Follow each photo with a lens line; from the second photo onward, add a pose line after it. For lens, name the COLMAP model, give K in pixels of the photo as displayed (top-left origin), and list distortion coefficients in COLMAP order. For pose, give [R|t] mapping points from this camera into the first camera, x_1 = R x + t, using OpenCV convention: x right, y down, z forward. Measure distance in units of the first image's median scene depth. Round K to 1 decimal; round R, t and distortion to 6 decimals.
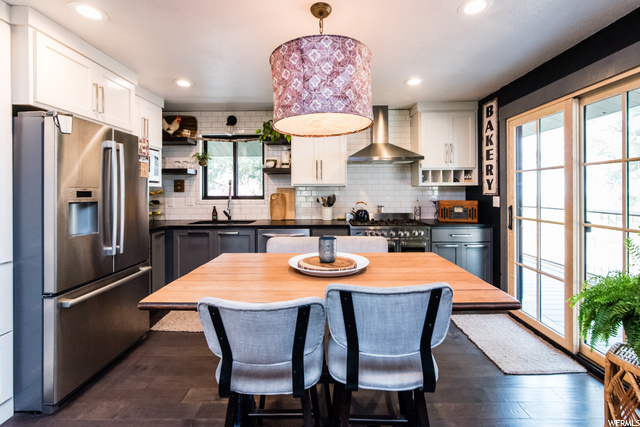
lens RADIAL K [[243.6, 0, 332.5], [0, 243.6, 191.6], [0, 0, 1]] dist [0.000482, 0.000095]
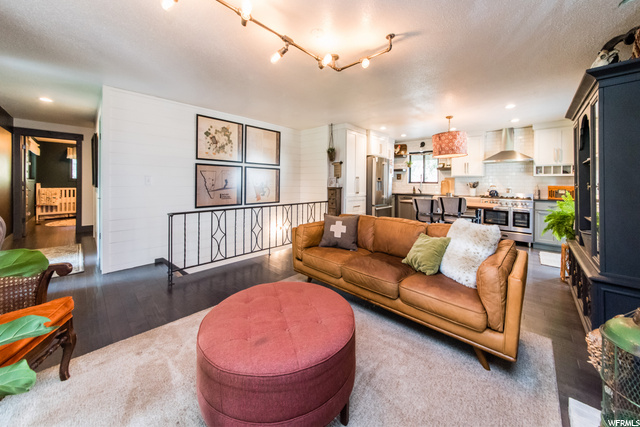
lens RADIAL K [[231.7, 0, 357.4], [0, 231.7, 180.6], [0, 0, 1]] dist [-0.000211, -0.000012]
pose [[0.776585, 0.008706, -0.629952, 0.399920], [-0.015839, 0.999858, -0.005708, 0.030710], [0.629813, 0.014410, 0.776613, -0.873266]]
